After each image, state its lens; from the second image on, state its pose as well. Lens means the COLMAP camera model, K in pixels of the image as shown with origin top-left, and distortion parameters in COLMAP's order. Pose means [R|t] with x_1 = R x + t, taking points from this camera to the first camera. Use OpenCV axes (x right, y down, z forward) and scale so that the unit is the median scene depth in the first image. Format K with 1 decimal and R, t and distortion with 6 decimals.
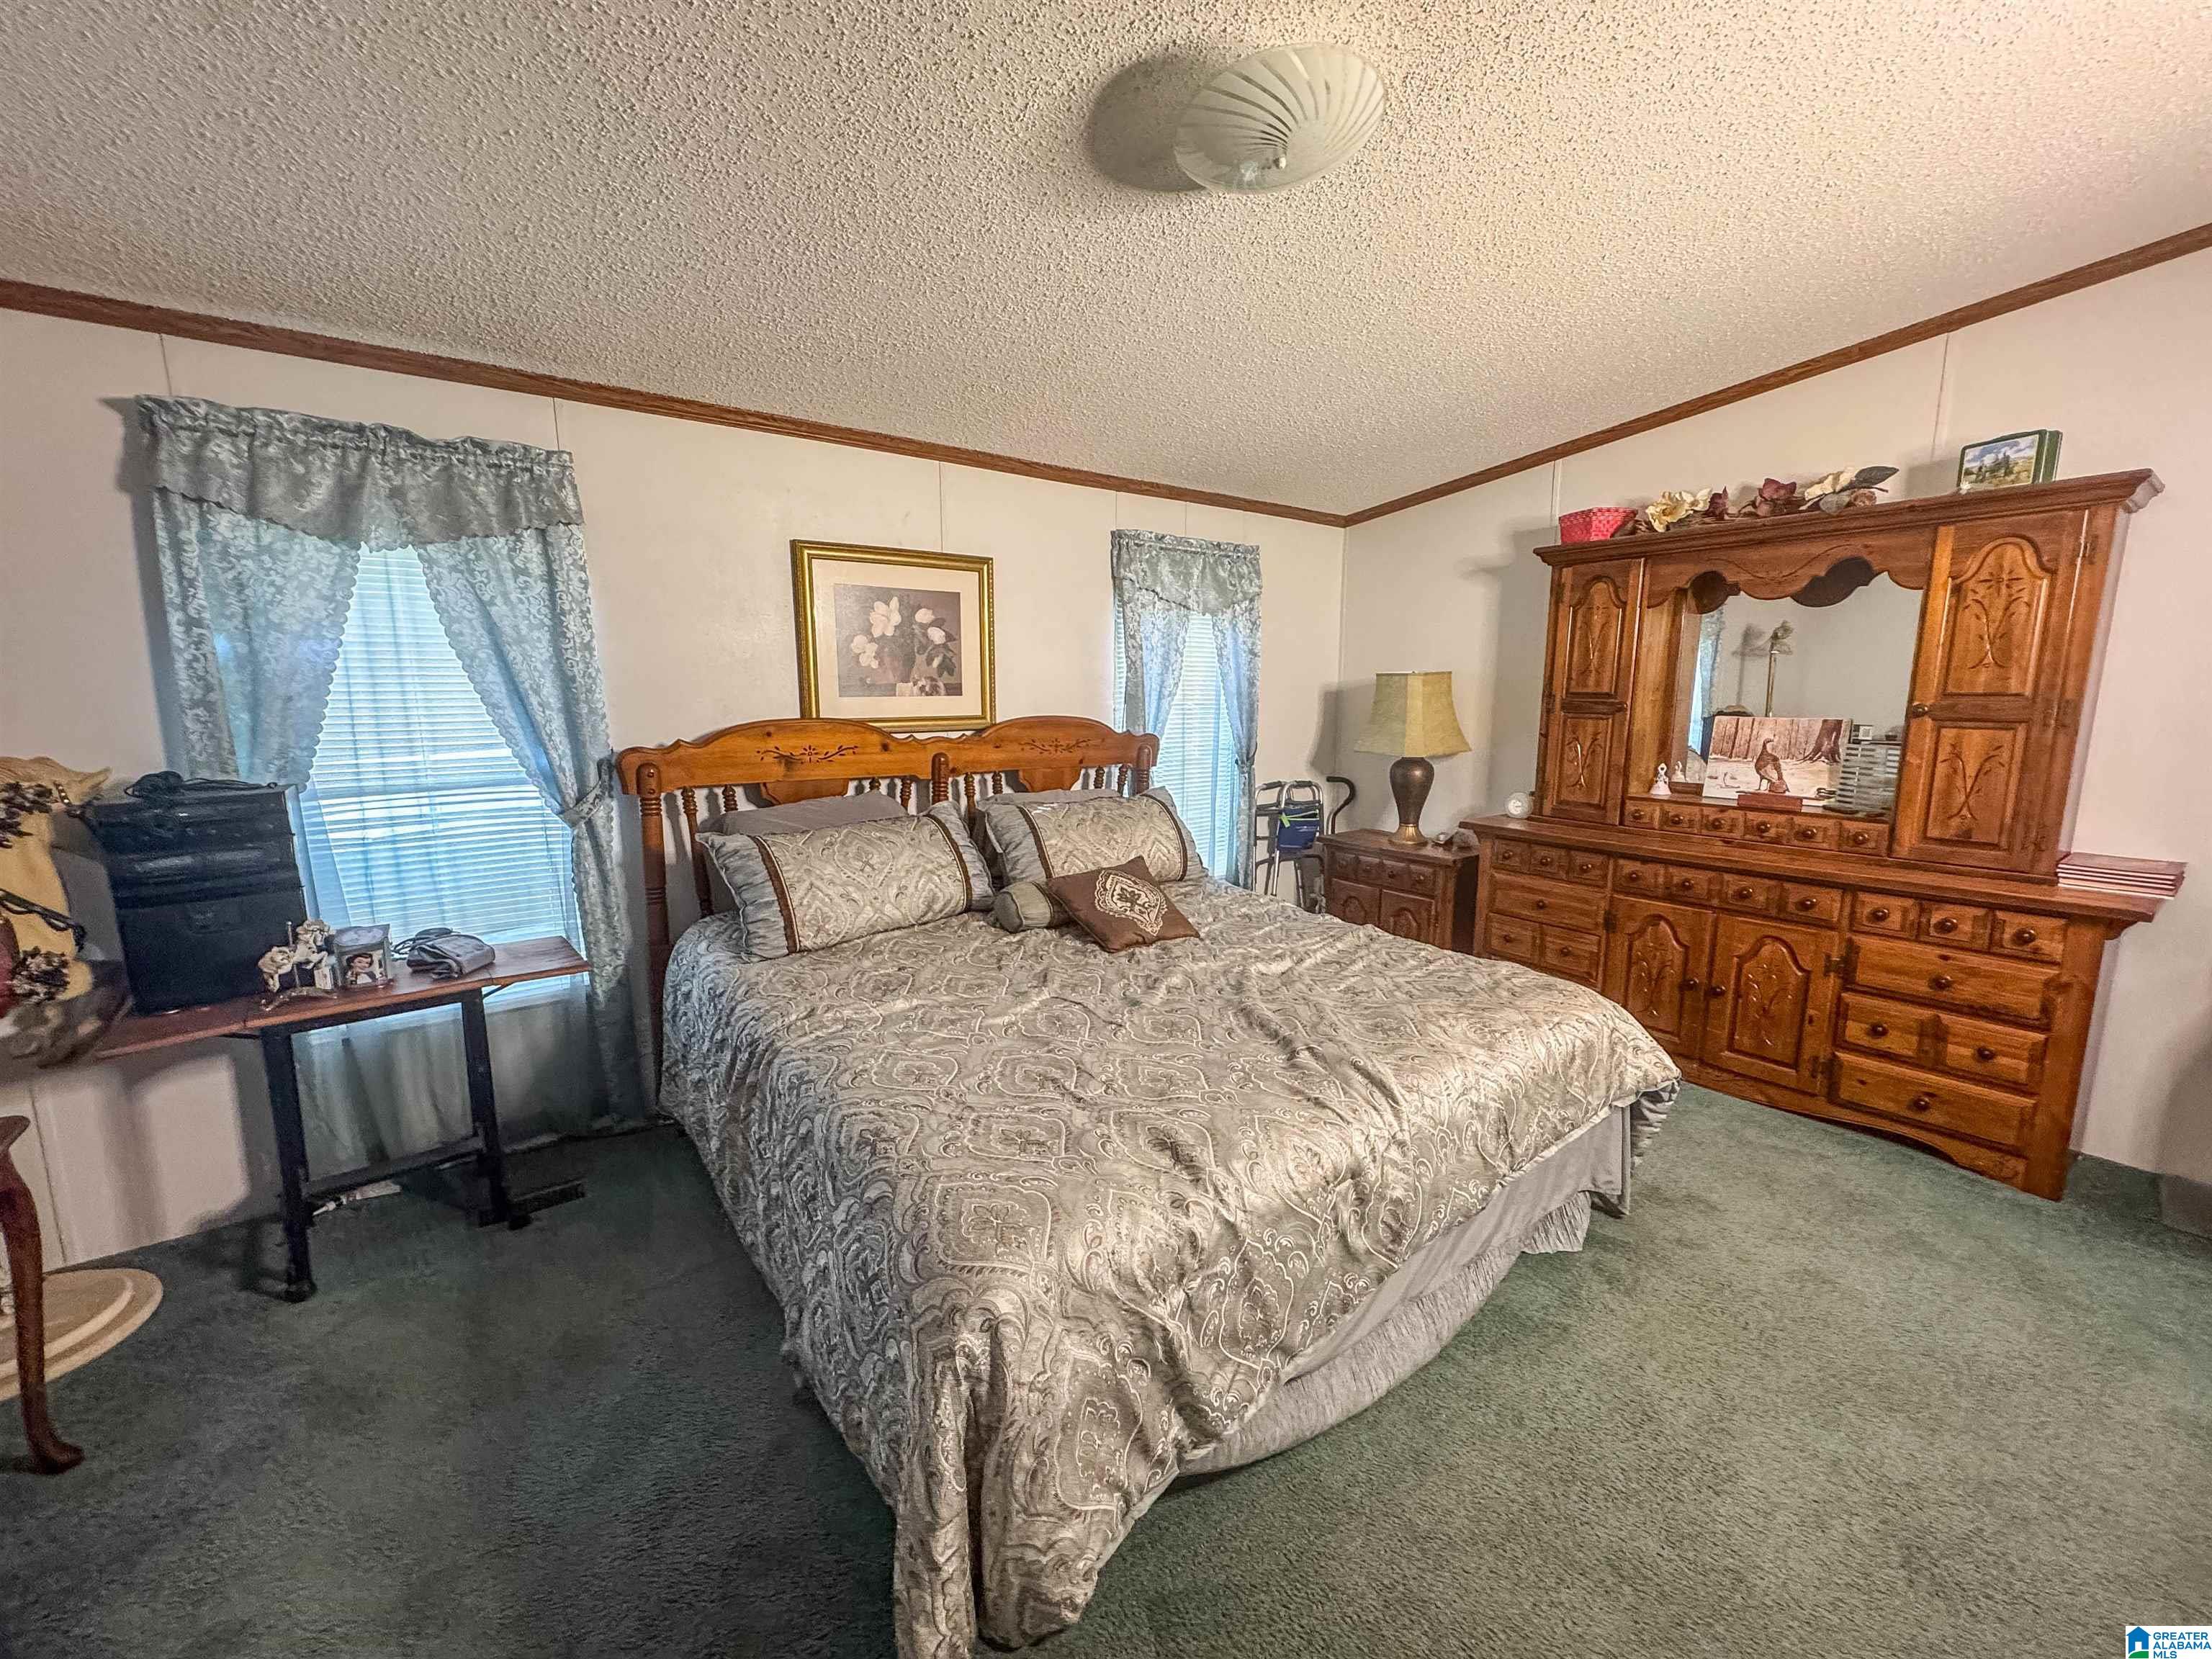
lens RADIAL K [[888.5, 0, 1053.0], [0, 888.5, 839.5], [0, 0, 1]] dist [0.001258, 0.000245]
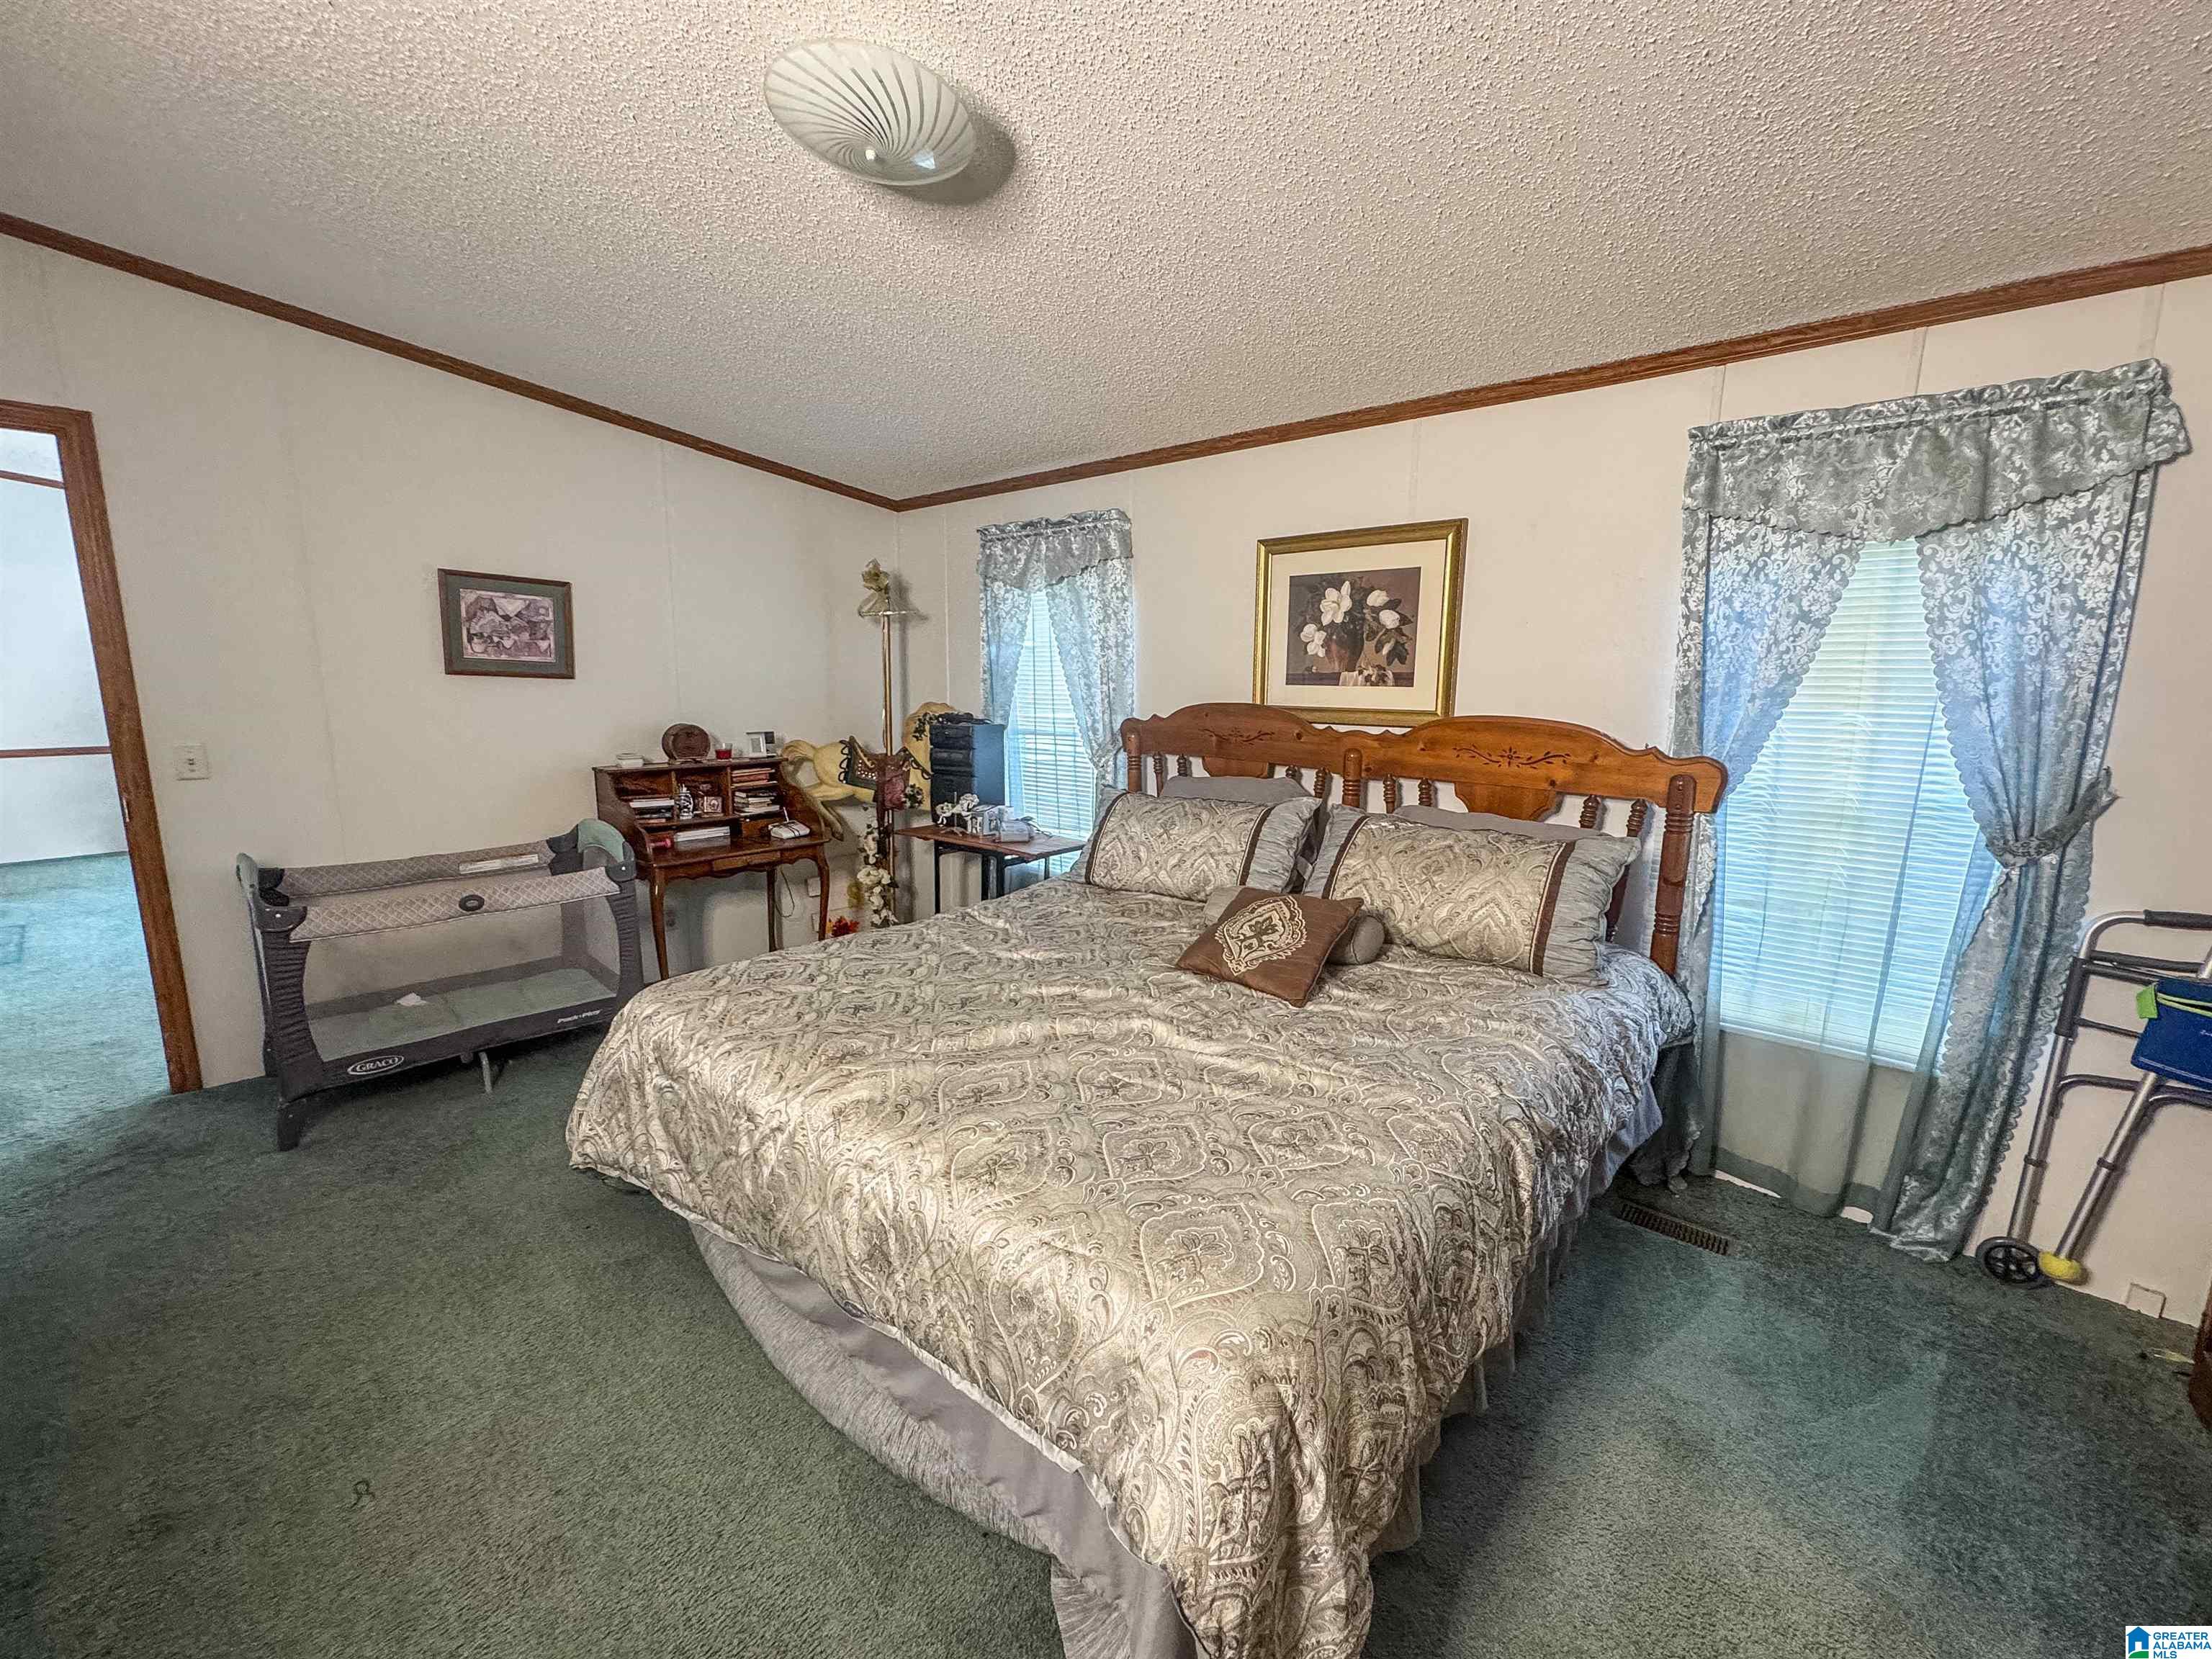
lens RADIAL K [[890.5, 0, 1107.2], [0, 890.5, 829.4], [0, 0, 1]] dist [-0.003531, 0.000946]
pose [[0.219930, 0.175248, -0.959645, 0.704579], [-0.169029, 0.975697, 0.139441, -0.099502], [0.960760, 0.131541, 0.244207, 0.535502]]
